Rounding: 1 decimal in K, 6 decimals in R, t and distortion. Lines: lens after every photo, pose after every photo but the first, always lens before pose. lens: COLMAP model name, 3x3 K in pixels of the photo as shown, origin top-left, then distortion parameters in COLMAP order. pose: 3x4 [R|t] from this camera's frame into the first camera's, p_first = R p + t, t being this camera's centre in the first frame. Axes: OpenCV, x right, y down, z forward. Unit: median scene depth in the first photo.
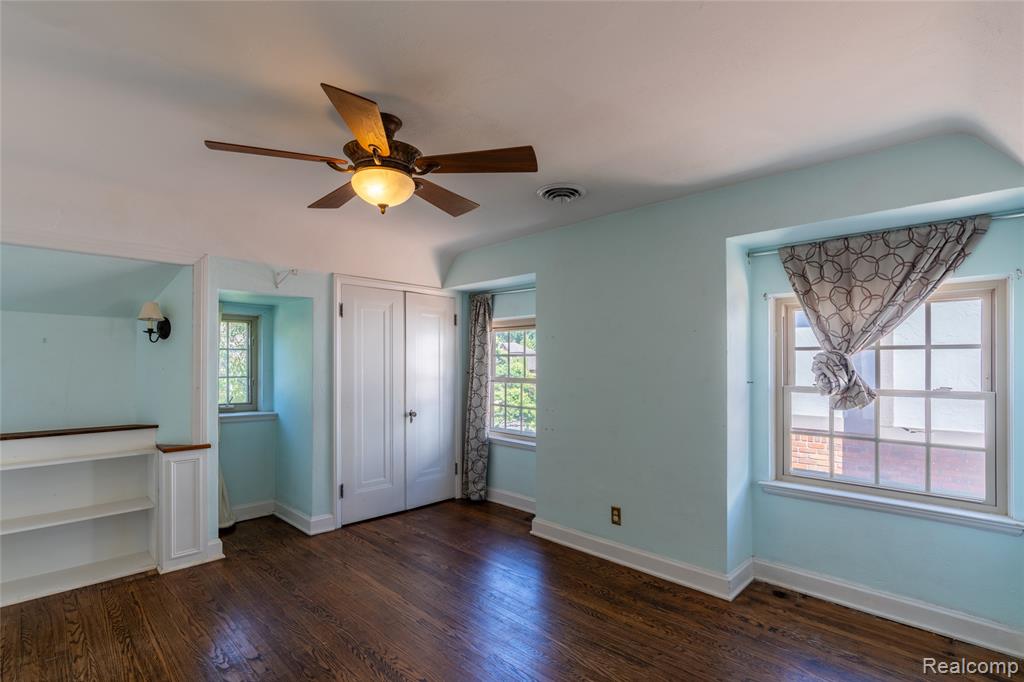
lens RADIAL K [[469.9, 0, 525.5], [0, 469.9, 359.1], [0, 0, 1]] dist [-0.010768, 0.004188]
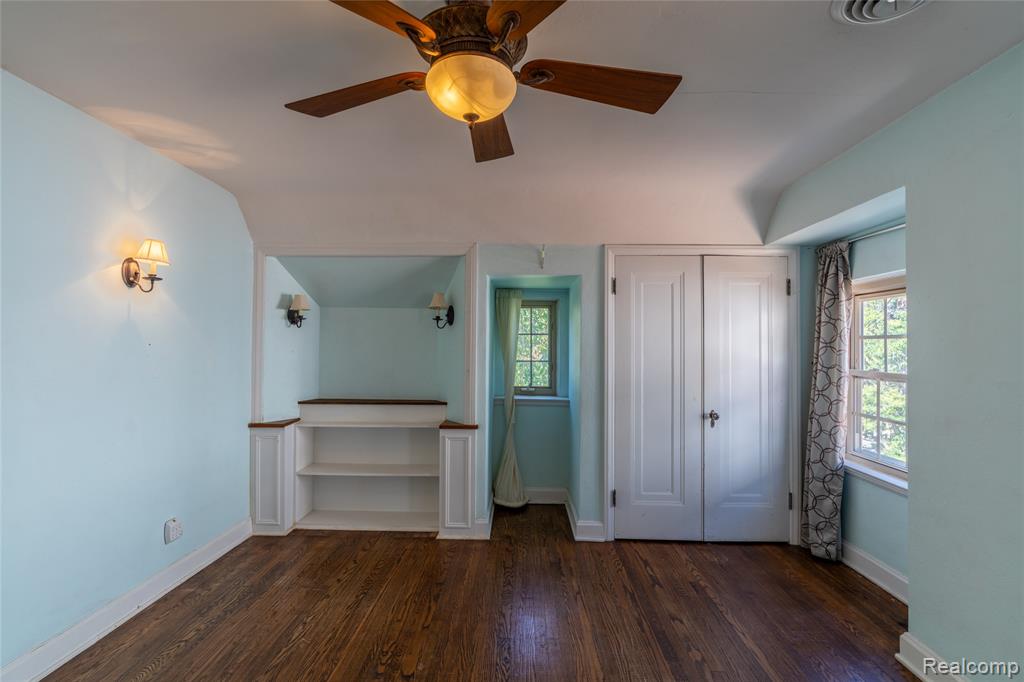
lens RADIAL K [[469.9, 0, 509.3], [0, 469.9, 339.2], [0, 0, 1]] dist [-0.010768, 0.004188]
pose [[0.665543, -0.009301, -0.746301, 0.112512], [0.000350, 0.999926, -0.012150, 0.002769], [0.746359, 0.007825, 0.665497, 0.270564]]
